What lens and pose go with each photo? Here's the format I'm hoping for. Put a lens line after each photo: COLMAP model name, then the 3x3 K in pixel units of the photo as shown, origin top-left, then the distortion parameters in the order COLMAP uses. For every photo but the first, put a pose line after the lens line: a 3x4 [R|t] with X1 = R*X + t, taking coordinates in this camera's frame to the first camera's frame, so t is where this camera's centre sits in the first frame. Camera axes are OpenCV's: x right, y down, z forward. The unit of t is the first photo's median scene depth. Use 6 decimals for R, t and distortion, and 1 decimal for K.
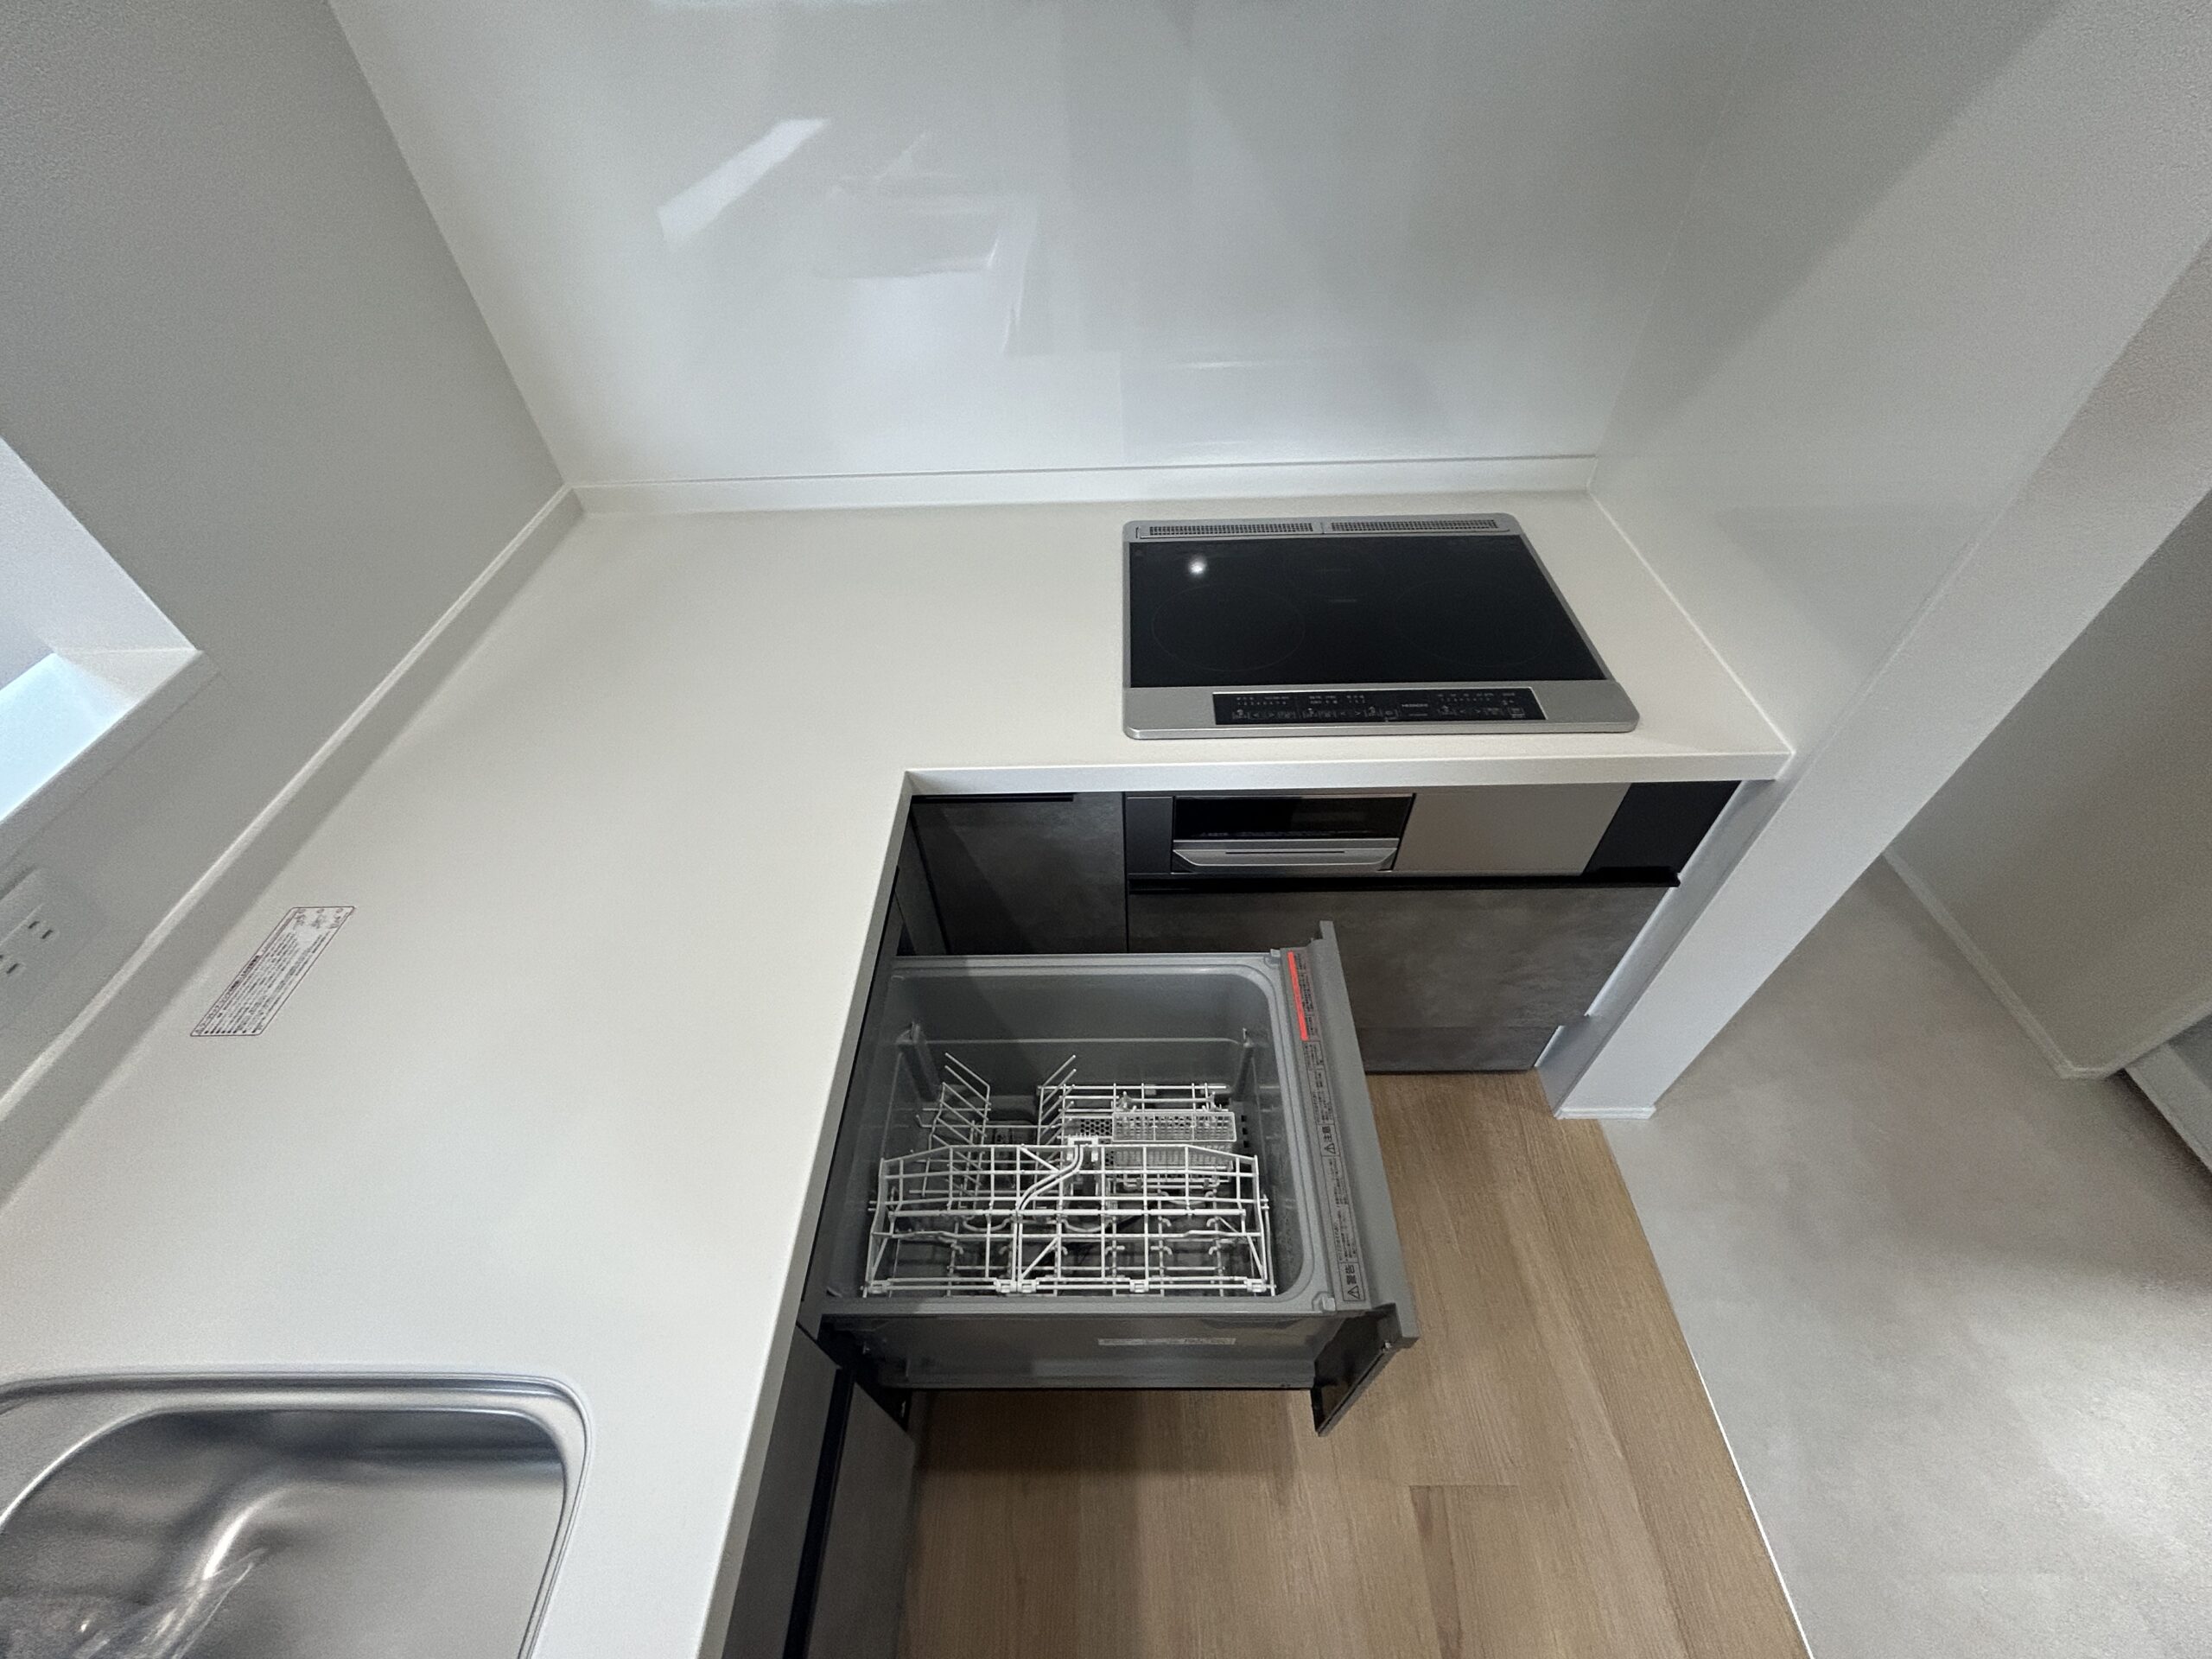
lens RADIAL K [[891.4, 0, 1107.0], [0, 891.4, 826.5], [0, 0, 1]] dist [-0.000007, 0.000890]
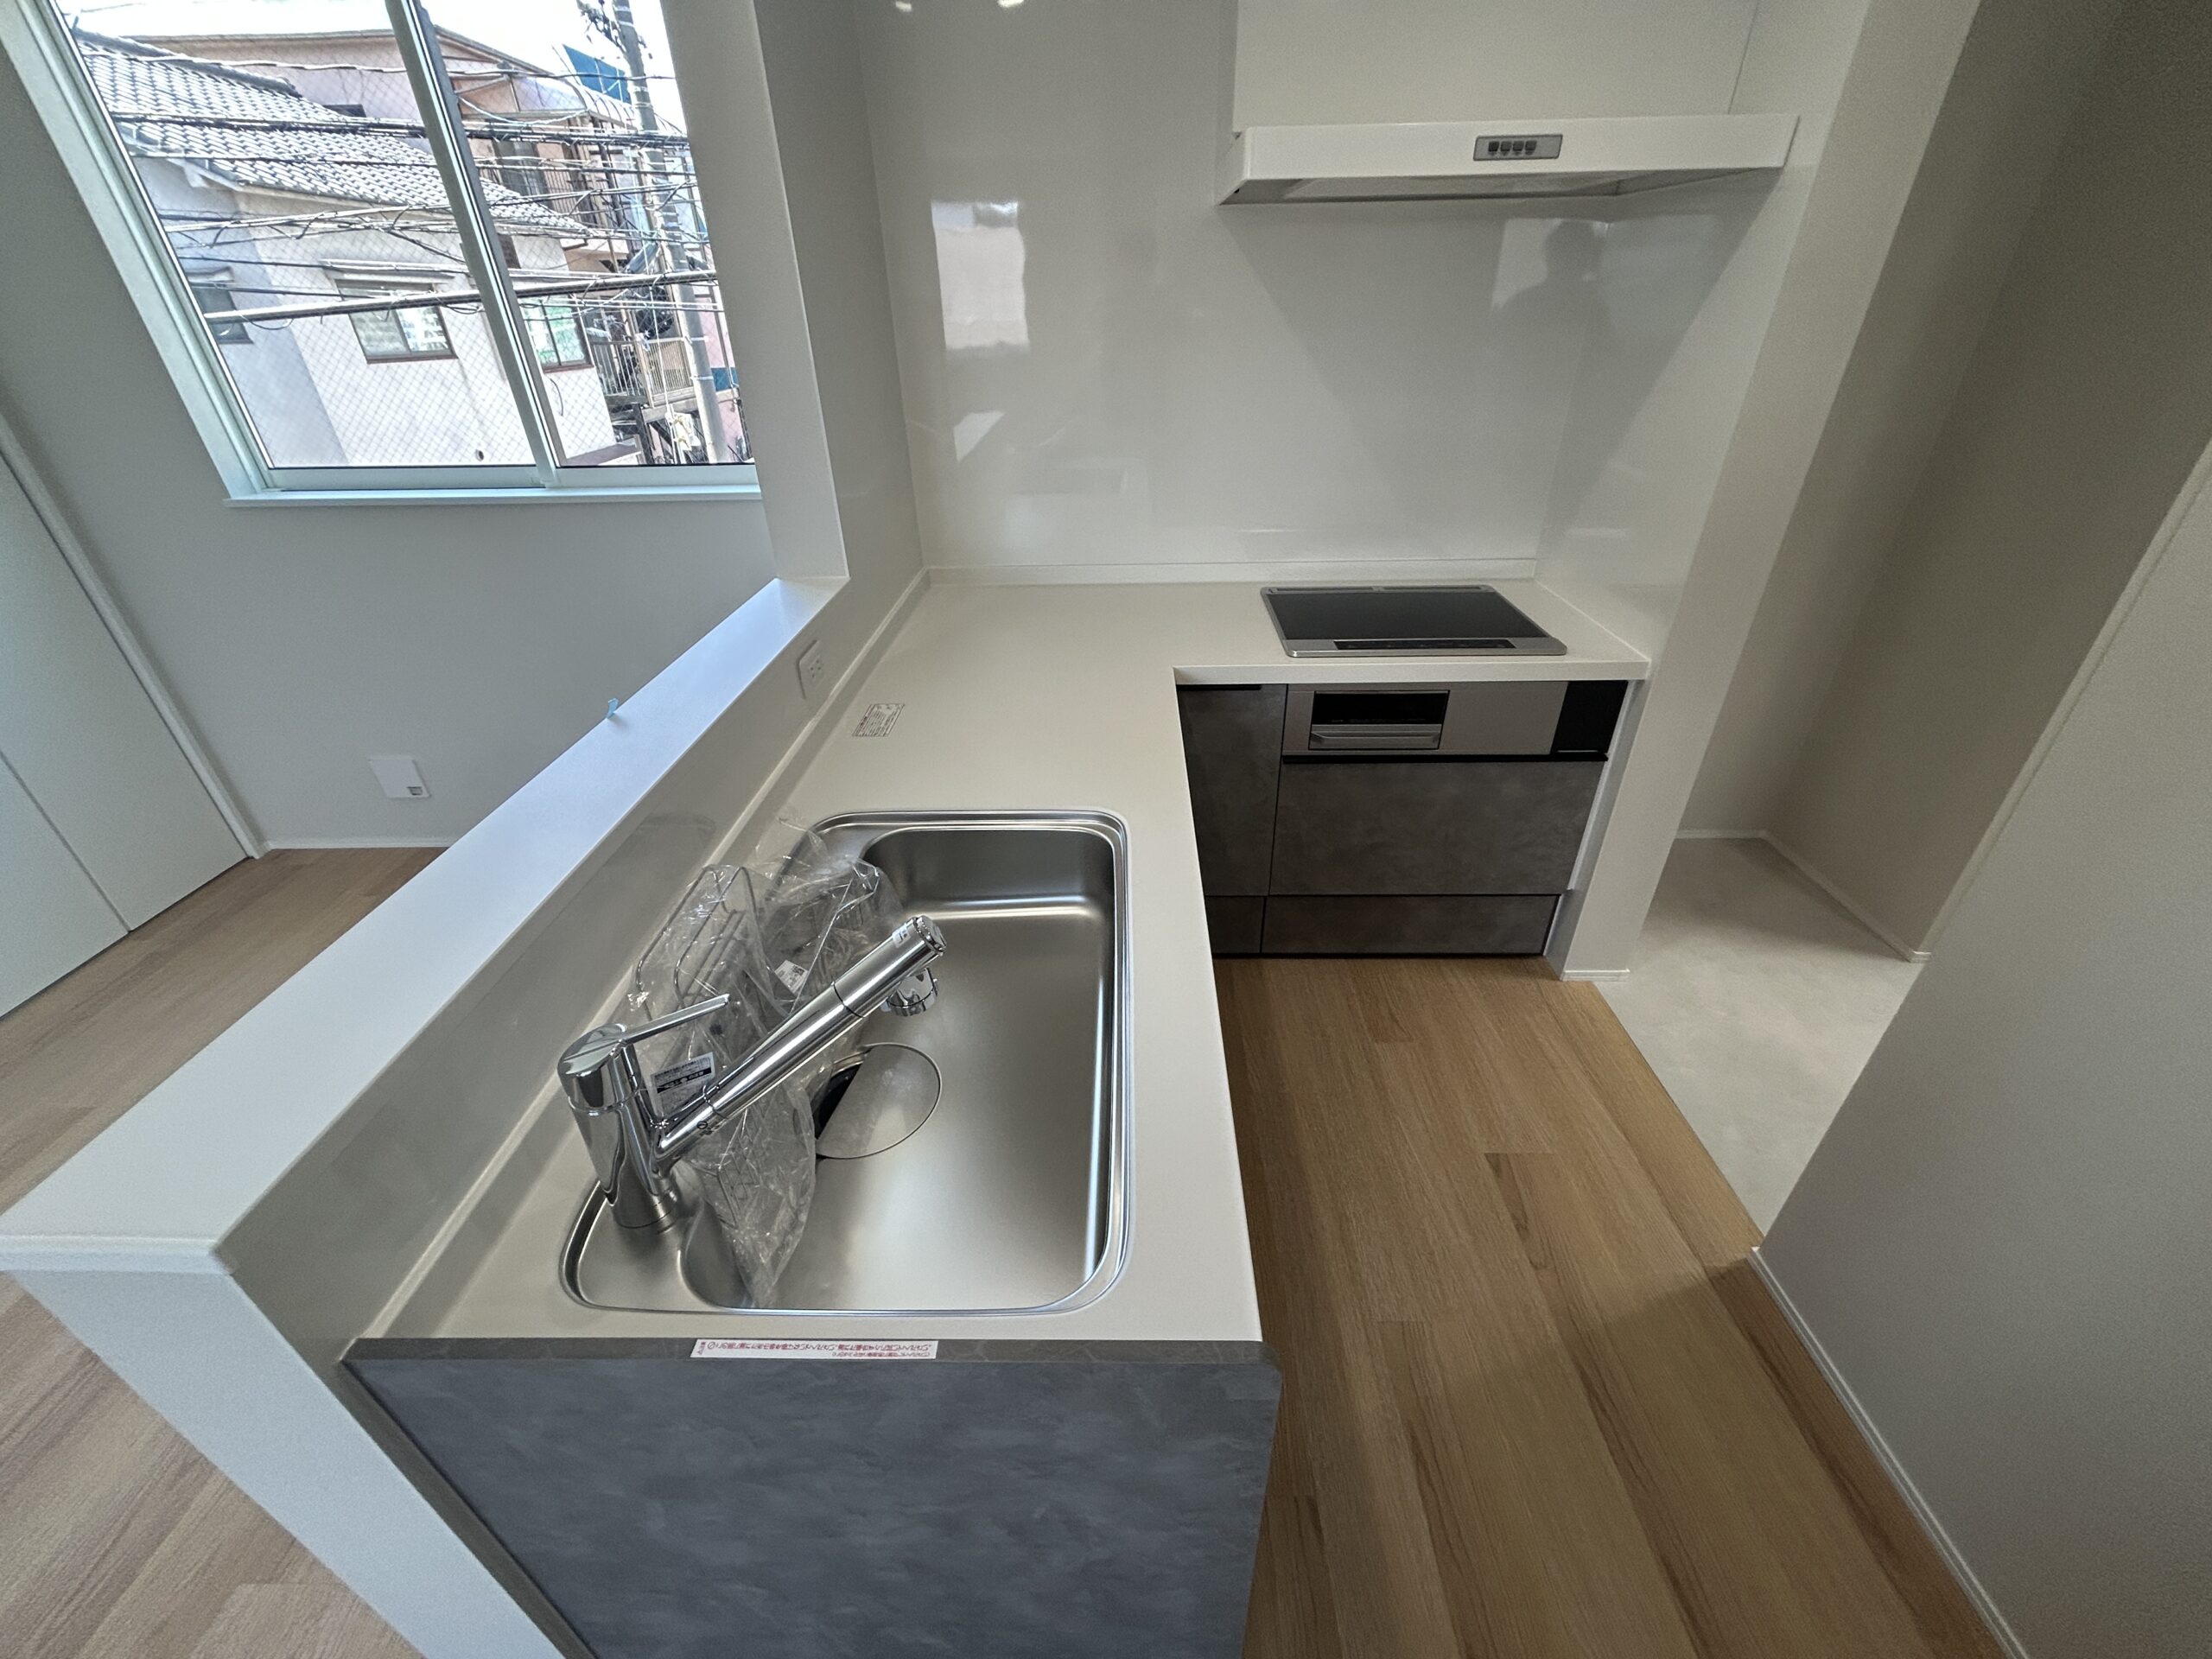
lens RADIAL K [[891.4, 0, 1107.0], [0, 891.4, 826.5], [0, 0, 1]] dist [-0.000007, 0.000890]
pose [[0.999881, 0.014988, -0.003711, -0.322166], [-0.015432, 0.962175, -0.271995, 0.702462], [-0.000506, 0.272019, 0.962292, -0.635316]]
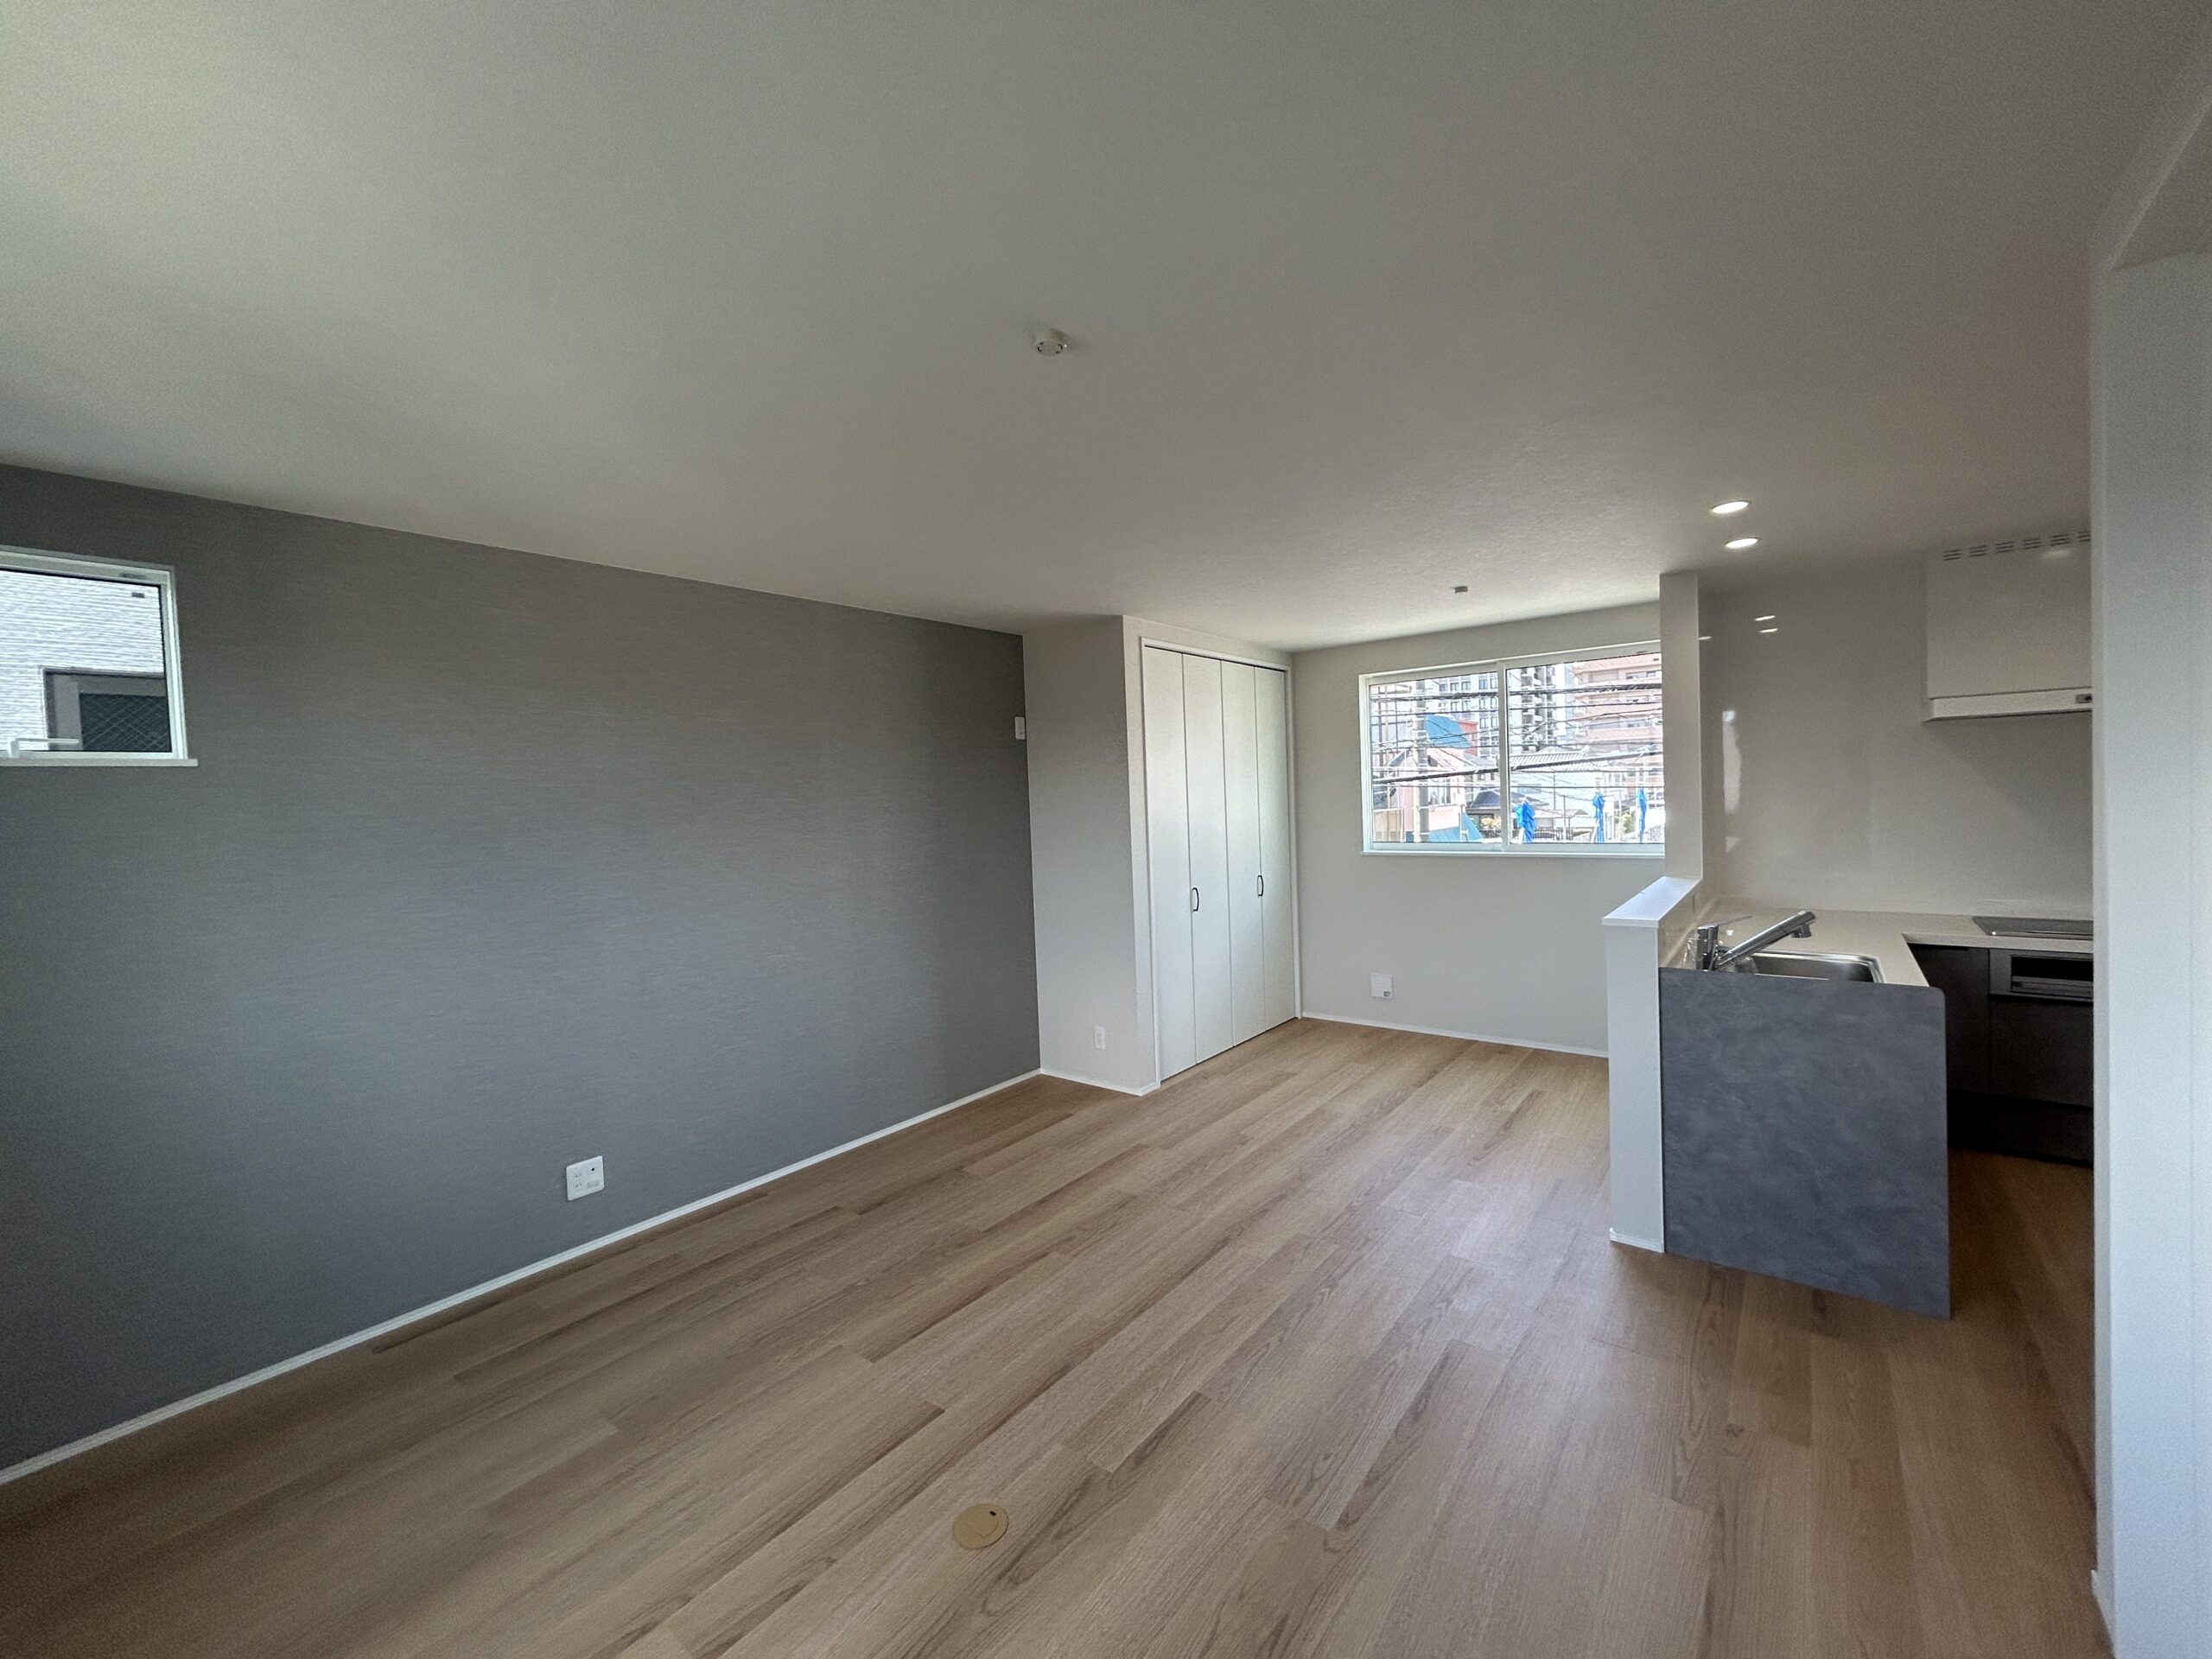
lens RADIAL K [[889.2, 0, 1101.2], [0, 889.2, 821.8], [0, 0, 1]] dist [-0.000422, 0.000220]
pose [[0.782676, 0.015188, -0.622244, -0.474006], [-0.442533, 0.716584, -0.539140, 2.648555], [0.437701, 0.697336, 0.567574, -2.416723]]
